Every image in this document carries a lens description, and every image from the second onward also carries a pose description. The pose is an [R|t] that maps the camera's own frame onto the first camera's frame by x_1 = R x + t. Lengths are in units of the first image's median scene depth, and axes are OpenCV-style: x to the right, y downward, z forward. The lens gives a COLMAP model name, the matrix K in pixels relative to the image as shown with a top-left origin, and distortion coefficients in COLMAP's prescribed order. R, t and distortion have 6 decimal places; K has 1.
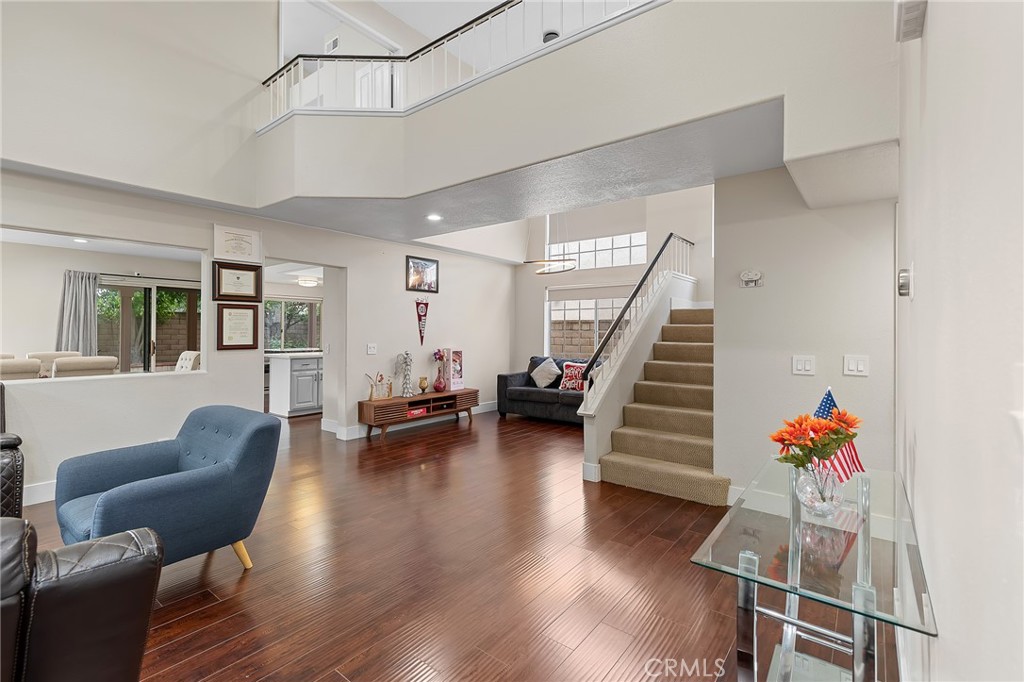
lens RADIAL K [[456.3, 0, 506.2], [0, 456.3, 337.1], [0, 0, 1]] dist [0.004017, 0.001597]
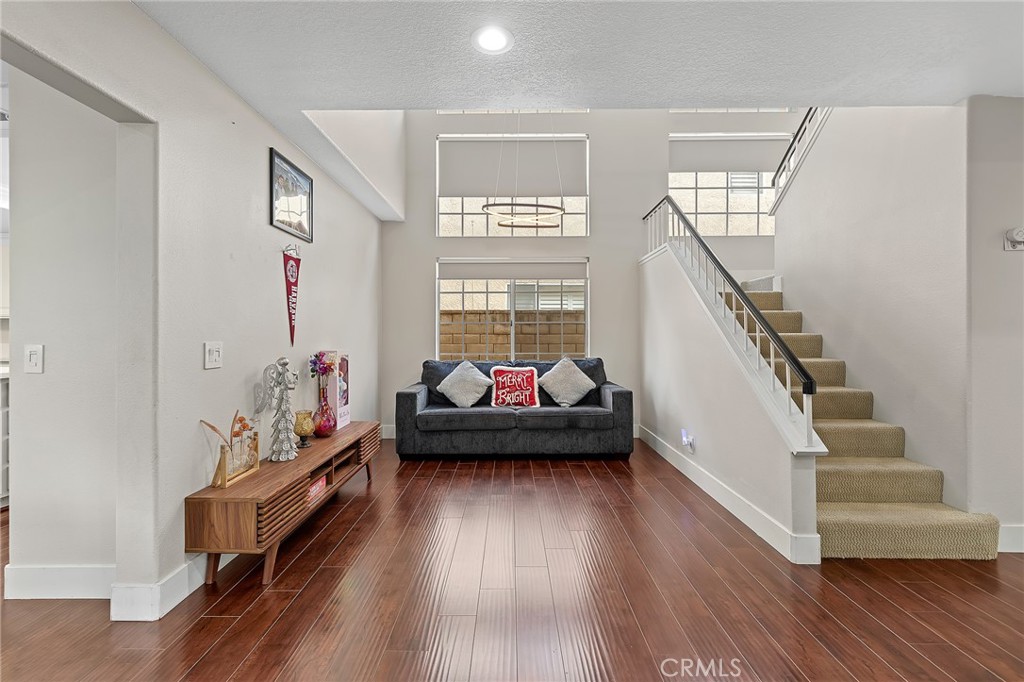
lens RADIAL K [[456.3, 0, 512.9], [0, 456.3, 342.0], [0, 0, 1]] dist [0.004017, 0.001597]
pose [[0.789910, -0.012427, 0.613097, -0.285874], [0.007746, 0.999917, 0.010287, 0.010878], [-0.613174, -0.003377, 0.789941, 0.456654]]
